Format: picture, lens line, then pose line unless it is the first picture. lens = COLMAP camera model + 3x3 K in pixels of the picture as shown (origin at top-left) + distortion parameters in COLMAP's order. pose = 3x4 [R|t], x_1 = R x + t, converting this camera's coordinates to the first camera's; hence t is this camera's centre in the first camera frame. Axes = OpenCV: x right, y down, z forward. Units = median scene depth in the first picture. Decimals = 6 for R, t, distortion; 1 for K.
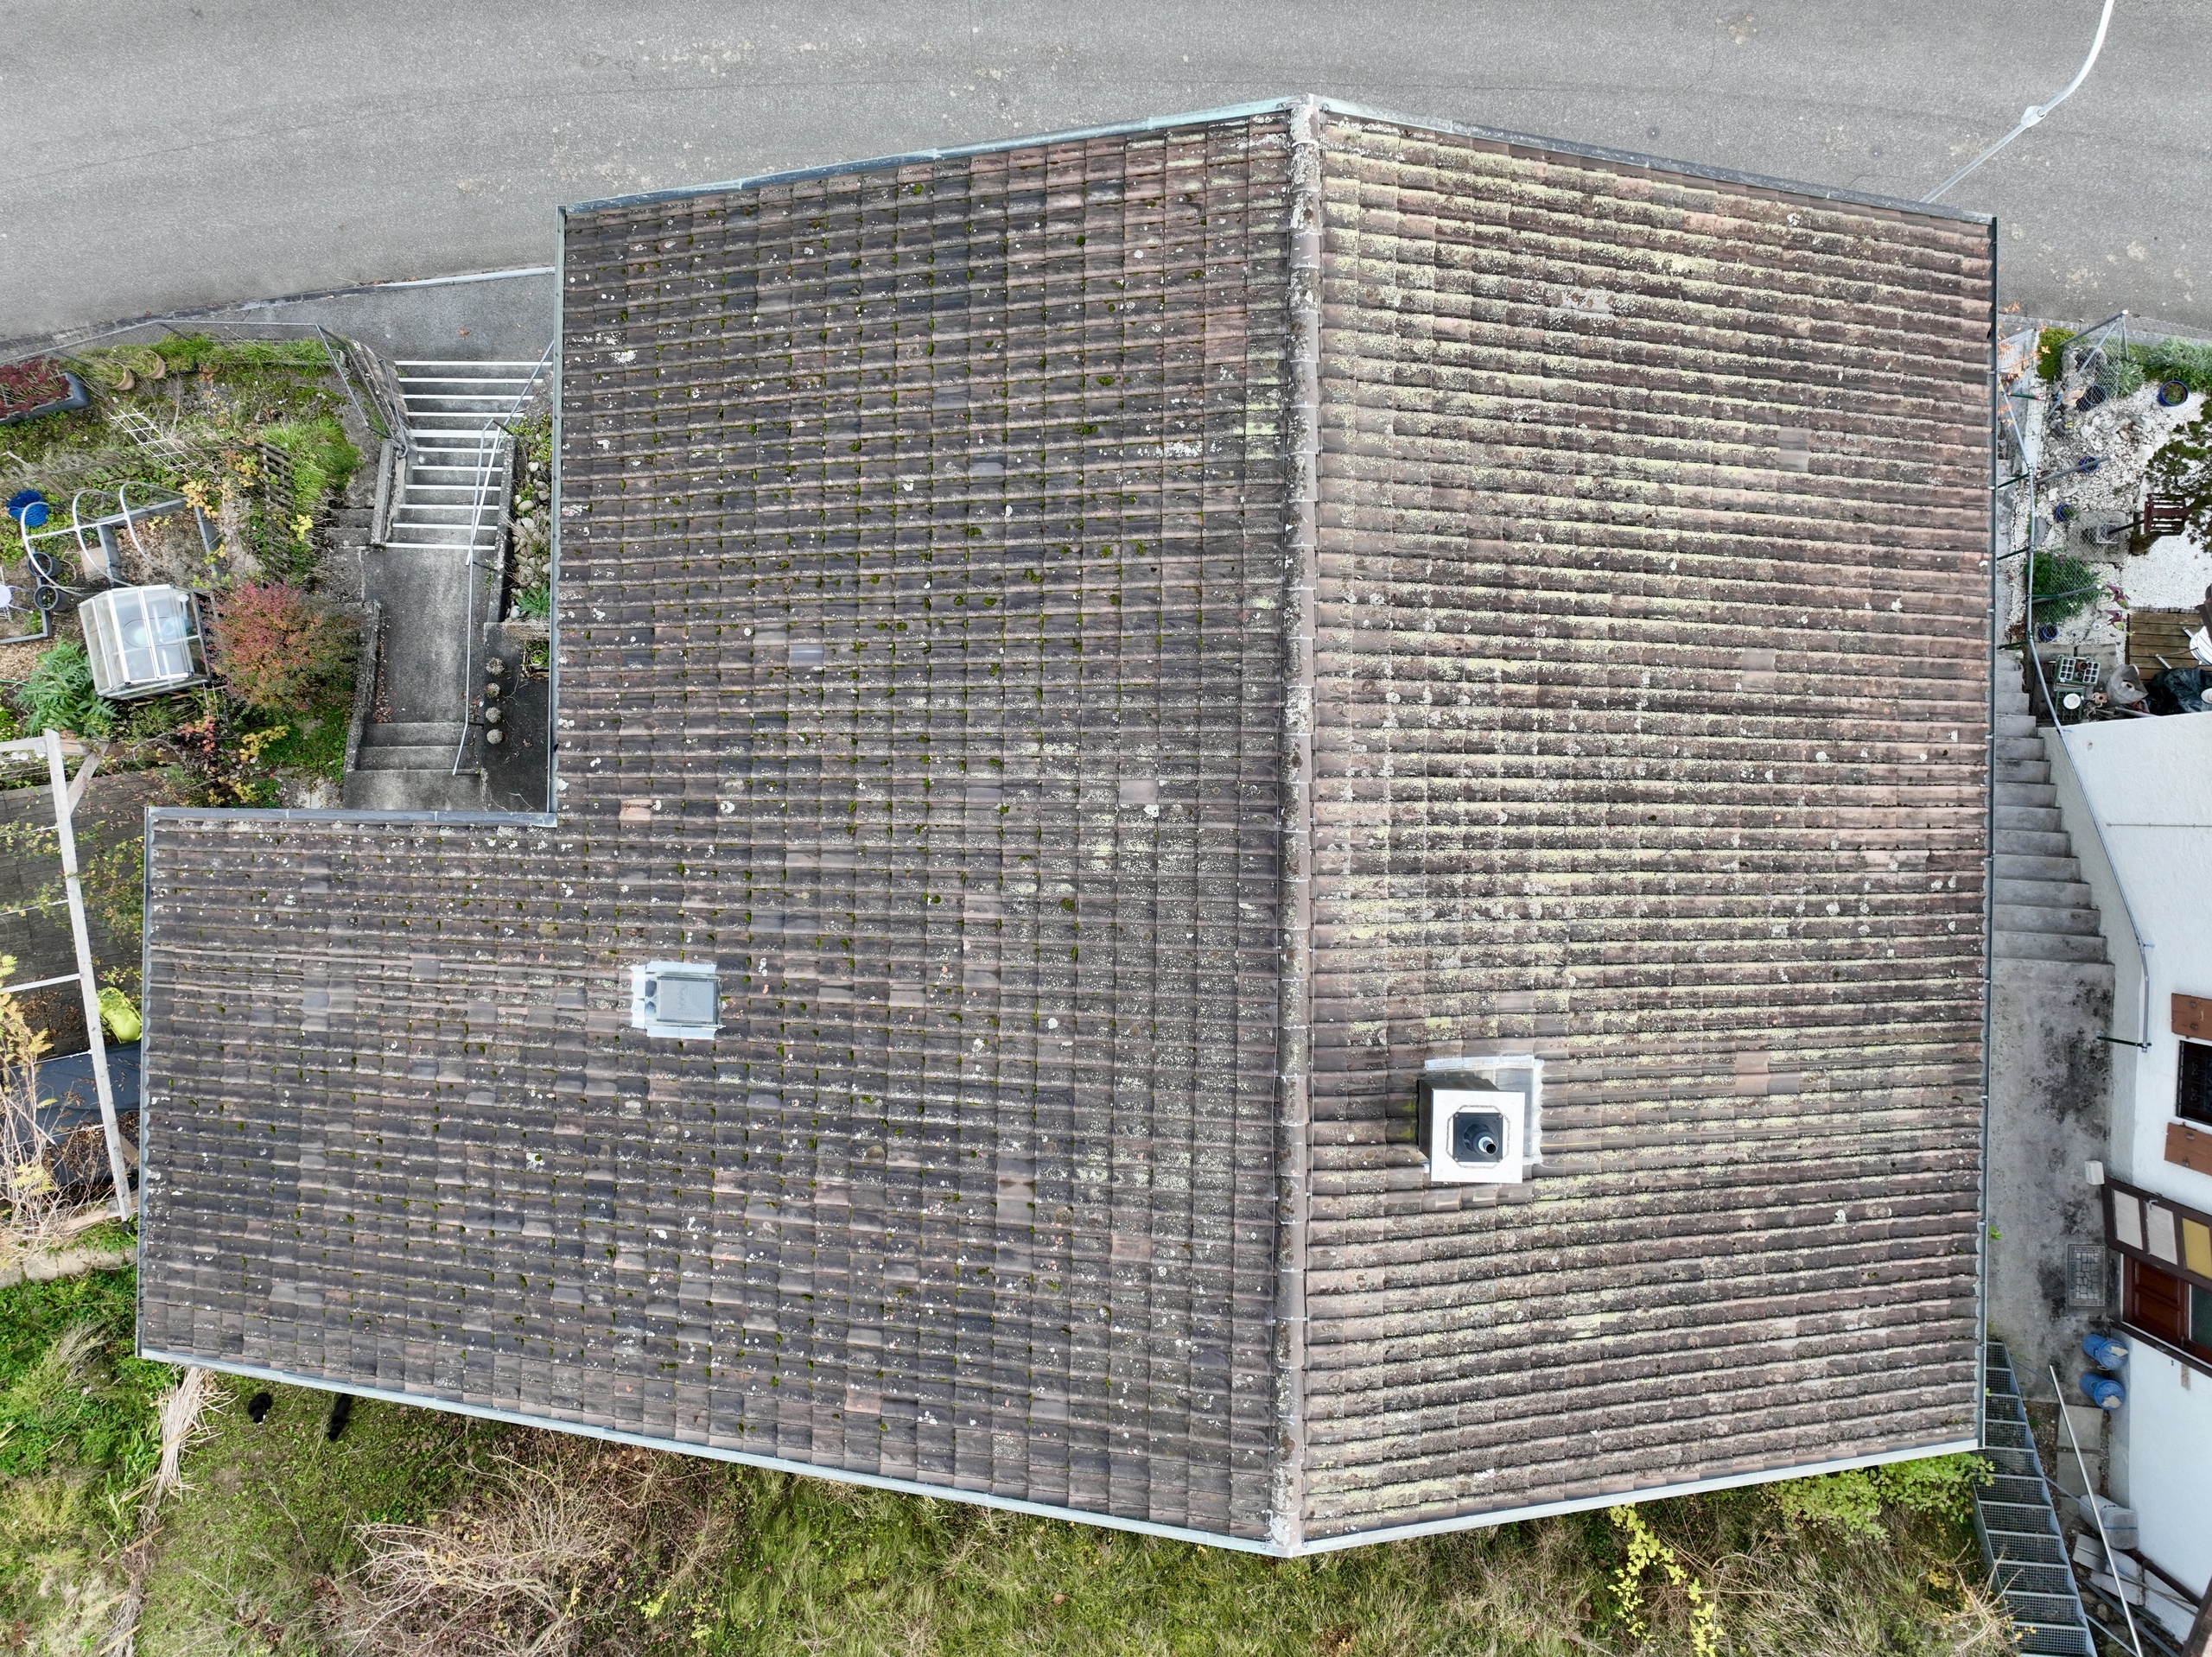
lens RADIAL K [[1537.6, 0, 1109.3], [0, 1537.6, 825.2], [0, 0, 1]] dist [0.009290, 0.003800]
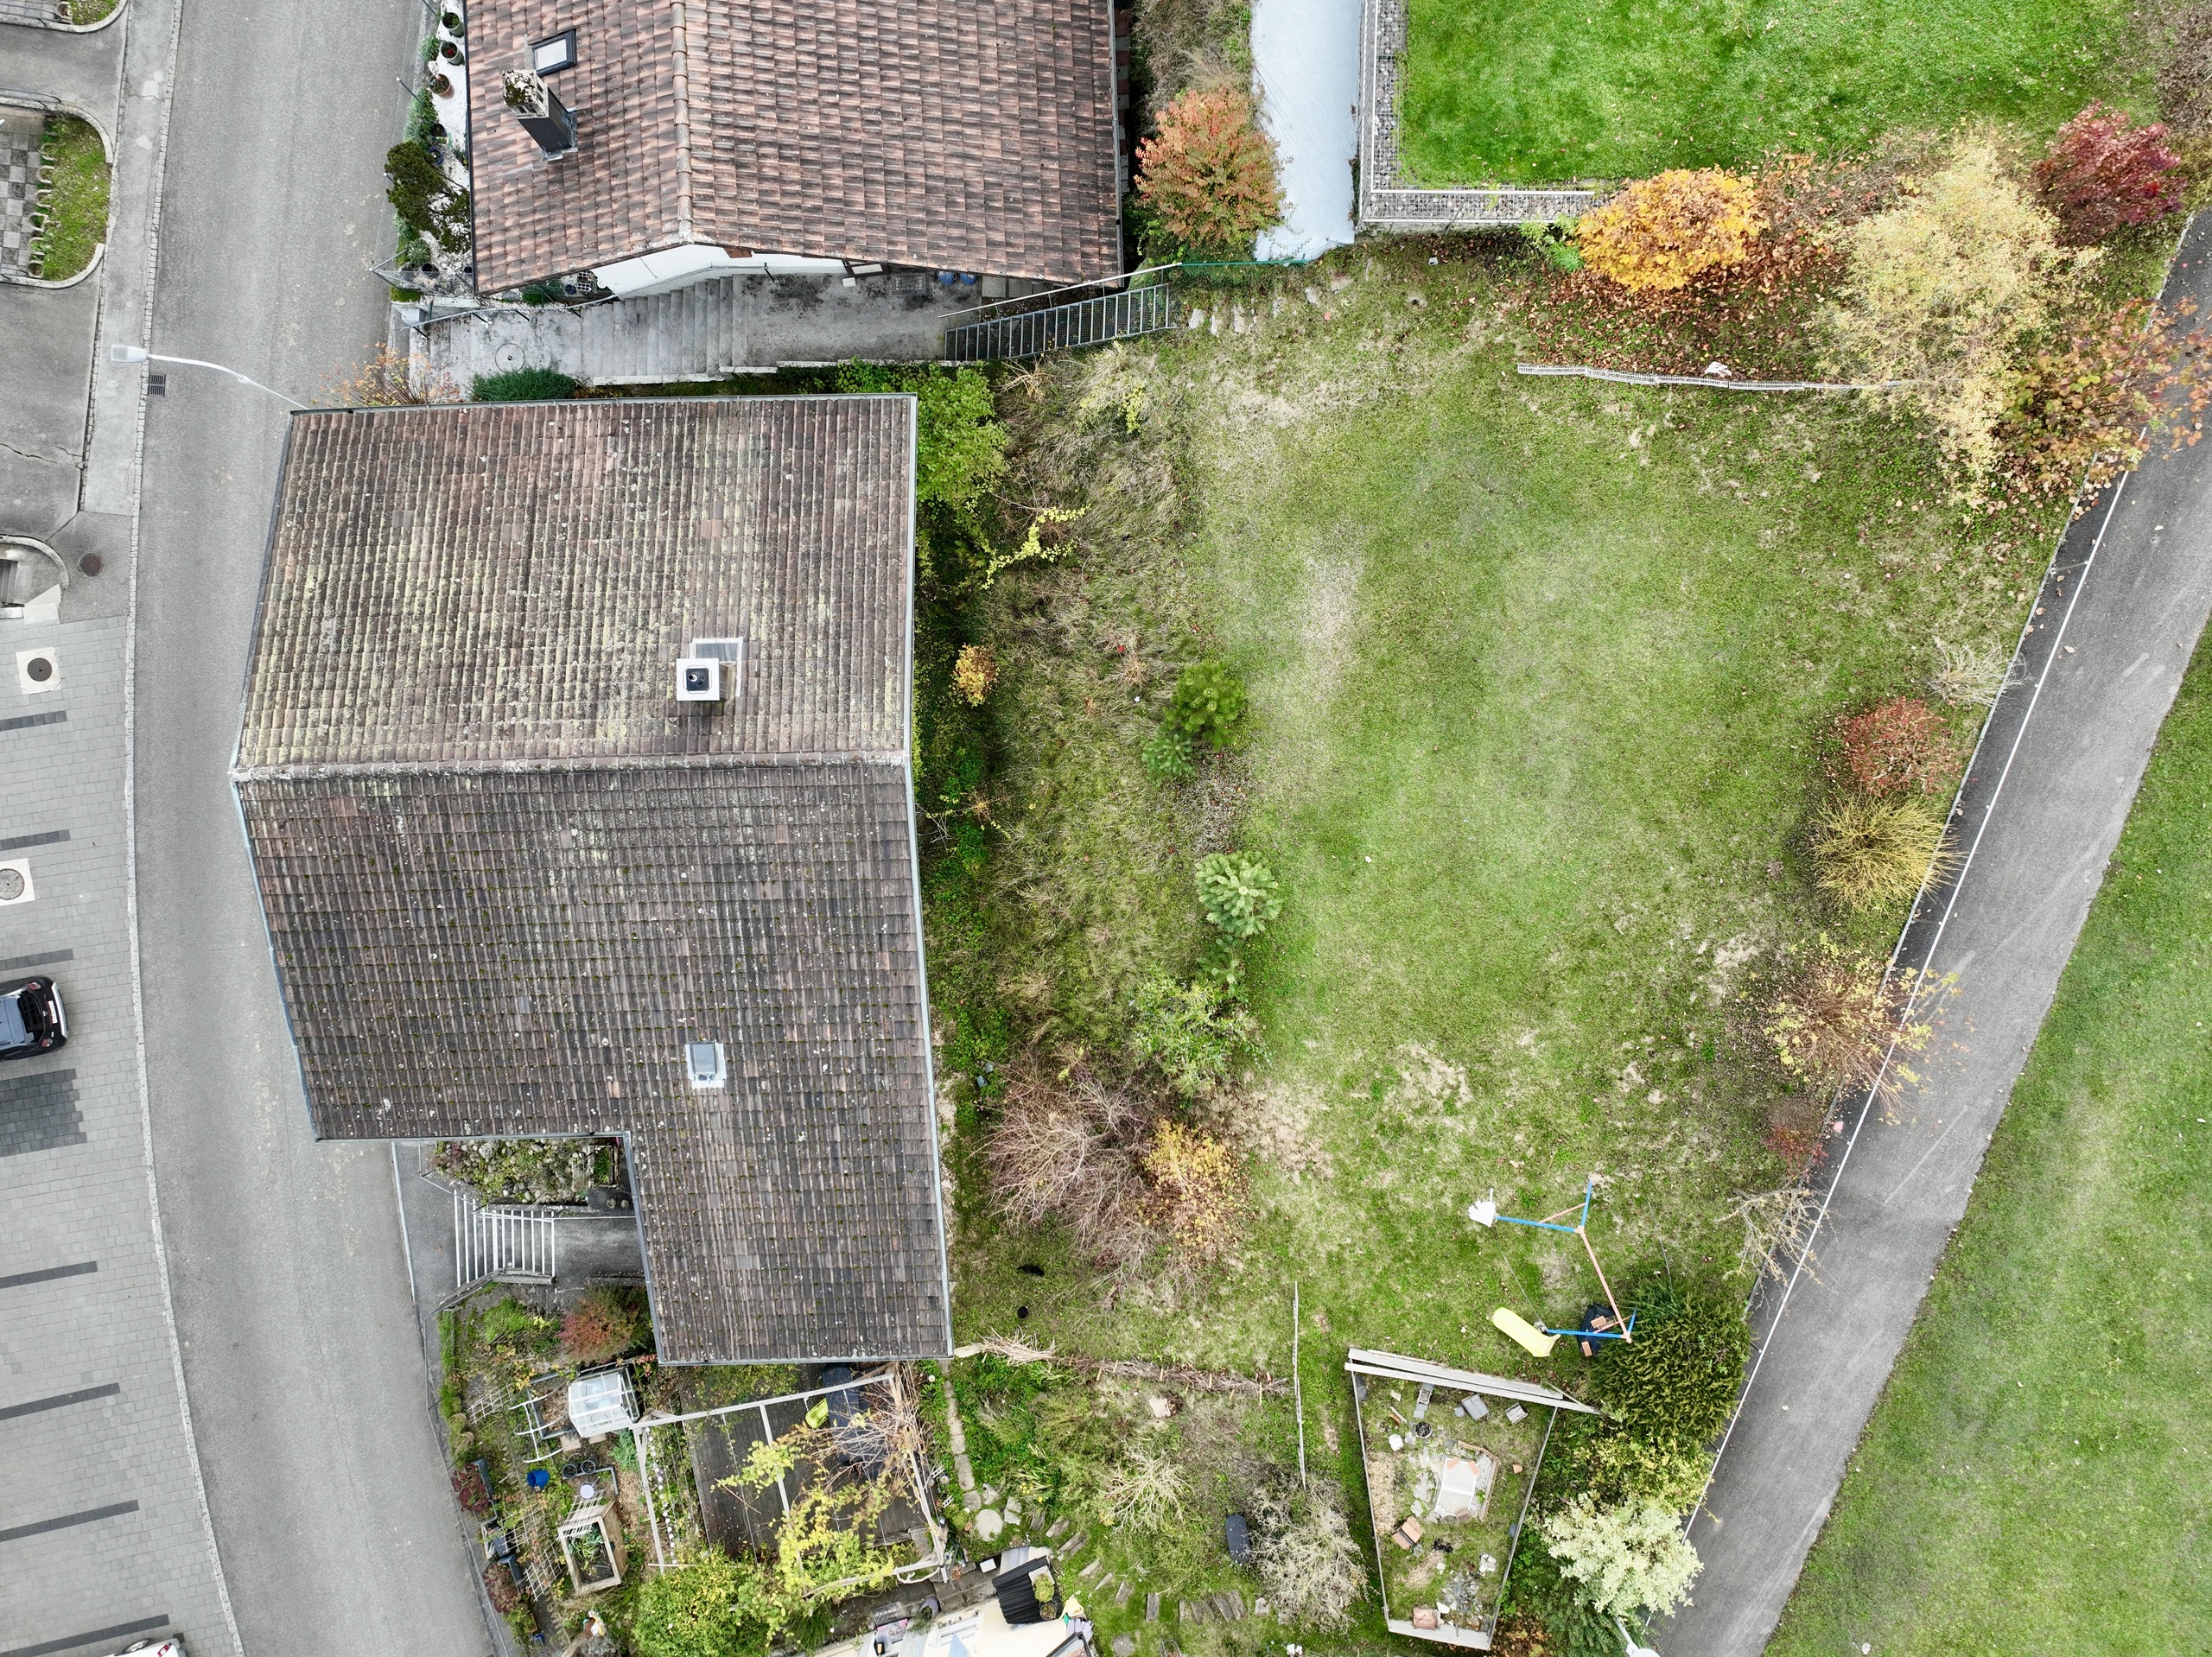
lens RADIAL K [[1537.6, 0, 1111.6], [0, 1537.6, 831.9], [0, 0, 1]] dist [0.009290, 0.003800]
pose [[-0.039518, -0.999195, -0.006866, 0.013209], [0.999149, -0.039433, -0.012061, 0.721522], [0.011781, -0.007337, 0.999904, -1.052272]]
